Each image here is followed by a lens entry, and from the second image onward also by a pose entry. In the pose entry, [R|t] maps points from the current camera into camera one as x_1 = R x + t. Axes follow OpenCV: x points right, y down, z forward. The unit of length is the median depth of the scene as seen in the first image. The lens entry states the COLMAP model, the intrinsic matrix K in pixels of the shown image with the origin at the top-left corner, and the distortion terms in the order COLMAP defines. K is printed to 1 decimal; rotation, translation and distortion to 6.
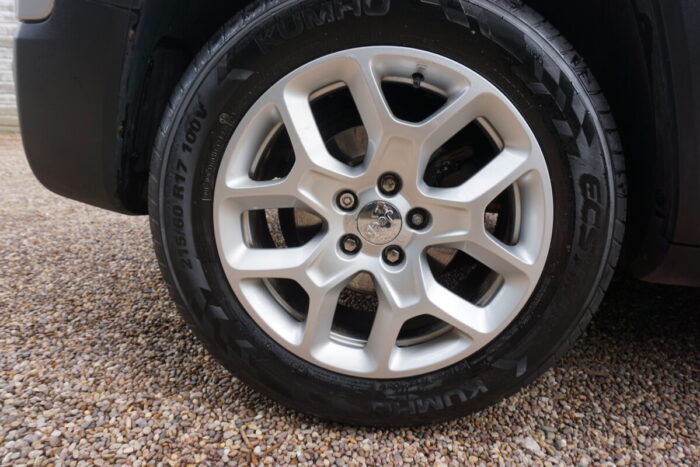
lens RADIAL K [[468.3, 0, 352.5], [0, 468.3, 237.6], [0, 0, 1]] dist [-0.042818, 0.029914]
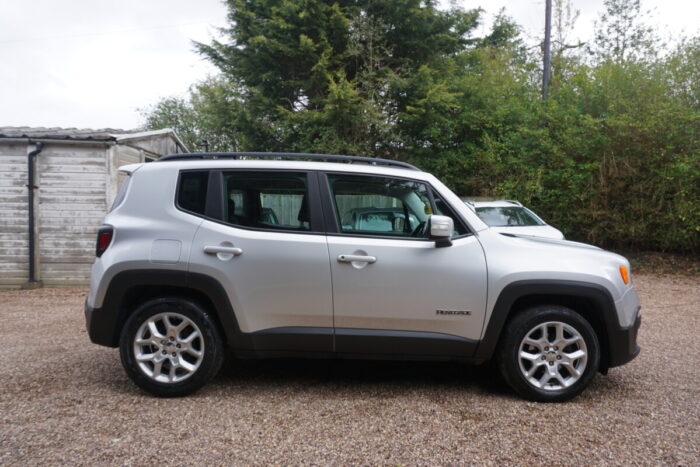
lens RADIAL K [[468.3, 0, 348.8], [0, 468.3, 237.9], [0, 0, 1]] dist [-0.042818, 0.029914]
pose [[0.995418, -0.041402, 0.086196, 1.431621], [0.060646, 0.970267, -0.234316, 0.103316], [-0.073932, 0.238469, 0.968332, -3.760090]]
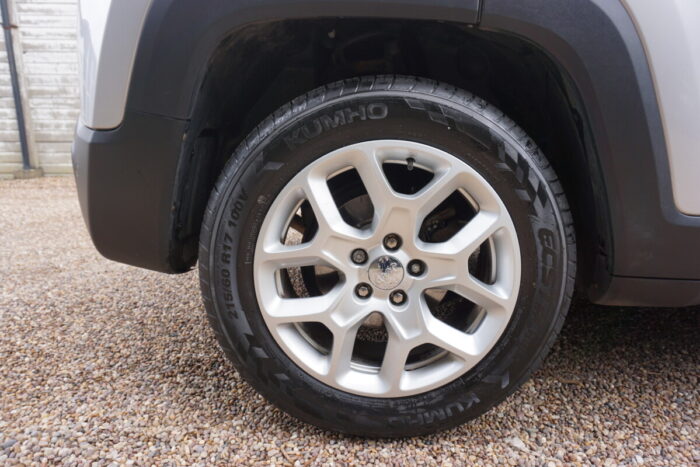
lens RADIAL K [[468.3, 0, 351.9], [0, 468.3, 238.3], [0, 0, 1]] dist [-0.042818, 0.029914]
pose [[0.997626, -0.055830, 0.040307, -0.078604], [0.057645, 0.997305, -0.045377, -0.071028], [-0.037665, 0.047593, 0.998156, -0.254834]]
